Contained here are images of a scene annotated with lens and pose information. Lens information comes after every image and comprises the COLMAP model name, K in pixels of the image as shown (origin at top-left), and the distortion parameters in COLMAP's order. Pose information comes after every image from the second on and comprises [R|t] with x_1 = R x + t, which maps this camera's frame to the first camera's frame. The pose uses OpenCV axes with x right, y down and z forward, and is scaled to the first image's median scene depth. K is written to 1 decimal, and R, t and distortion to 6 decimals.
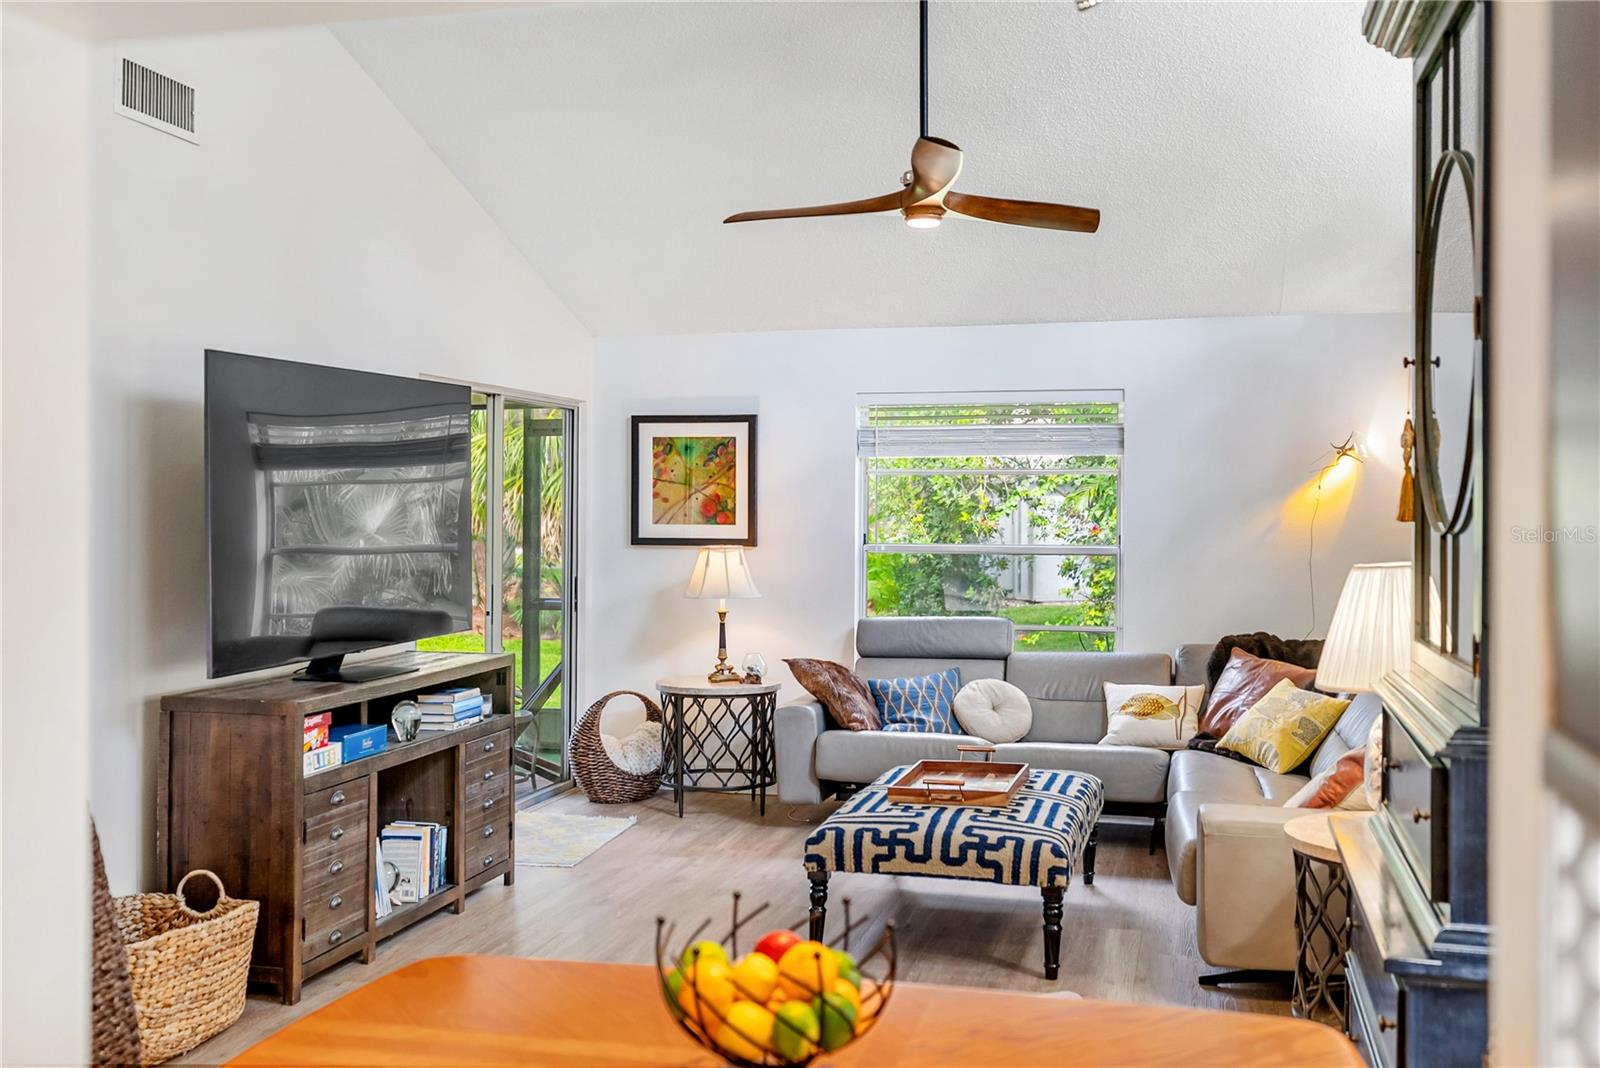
lens RADIAL K [[1589.2, 0, 797.9], [0, 1589.2, 499.3], [0, 0, 1]] dist [0.020158, -0.010158]
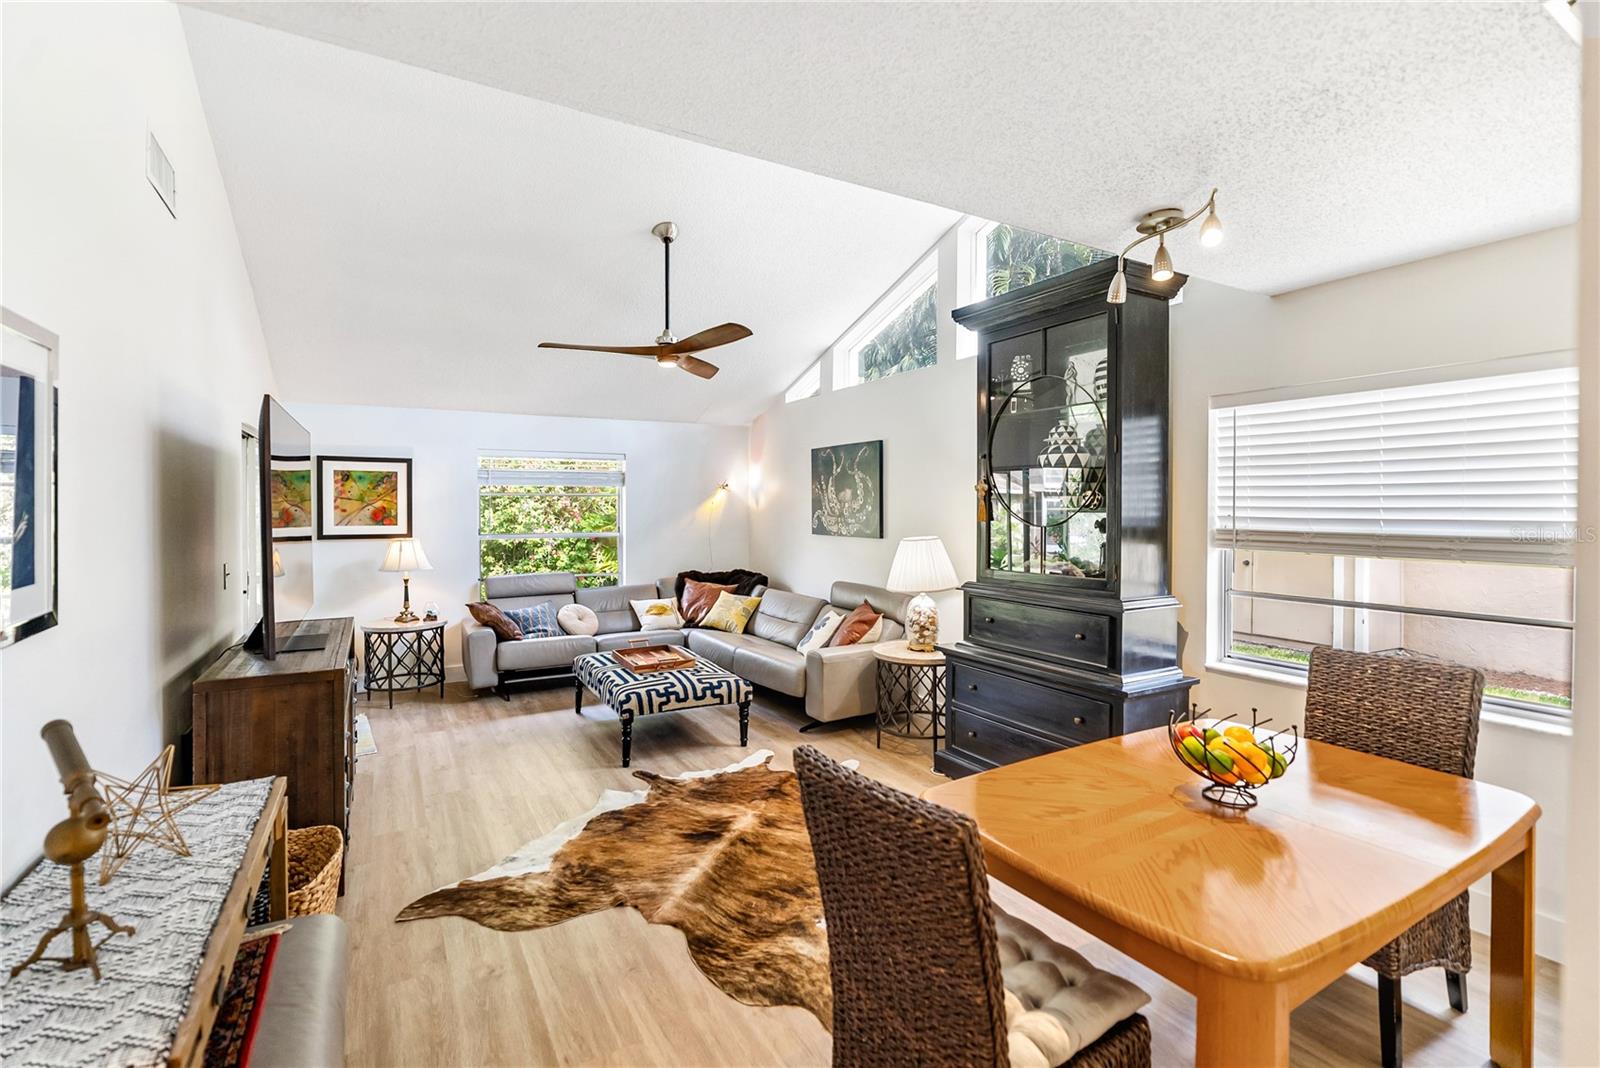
lens RADIAL K [[727.8, 0, 798.9], [0, 727.8, 519.6], [0, 0, 1]] dist [-0.001442, 0.000343]
pose [[0.714048, -0.013479, 0.699967, -0.395552], [-0.000031, 0.999814, 0.019284, -0.006568], [-0.700097, -0.013792, 0.713914, 0.259483]]
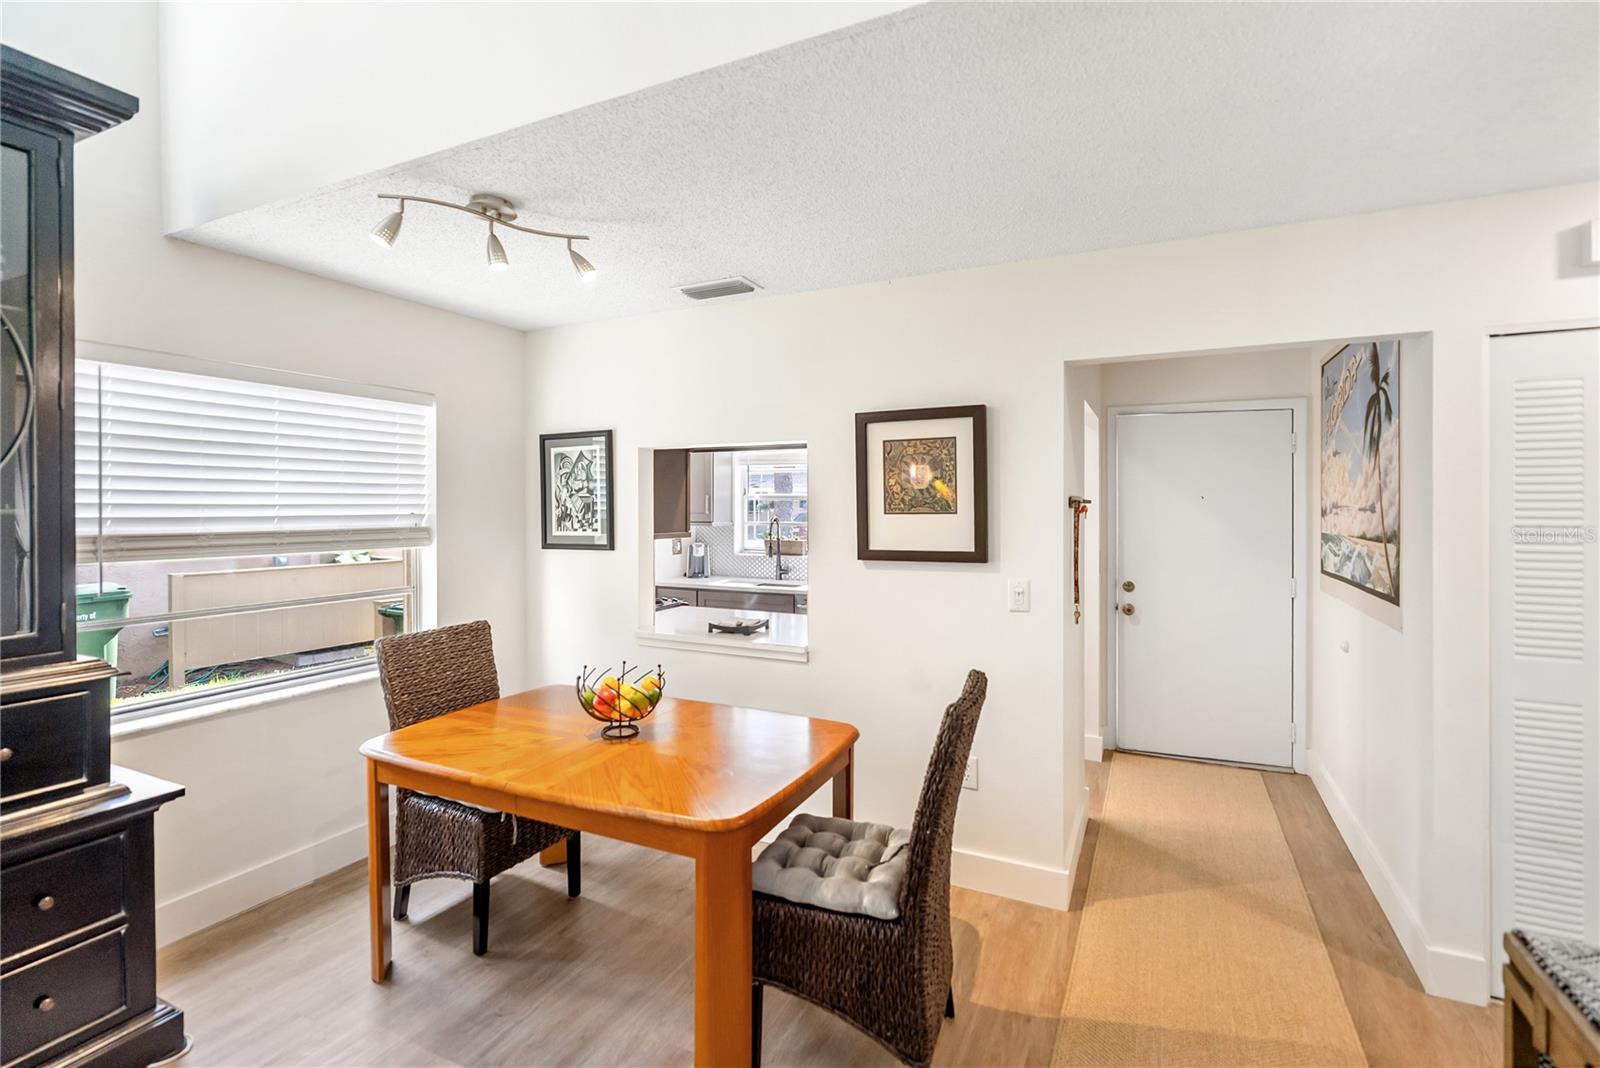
lens RADIAL K [[733.8, 0, 799.6], [0, 733.8, 508.1], [0, 0, 1]] dist [-0.001778, 0.000702]
pose [[-0.979164, -0.003358, 0.203043, -0.202114], [-0.002957, 0.999993, 0.002278, -0.004854], [-0.203049, 0.001630, -0.979167, 0.783573]]
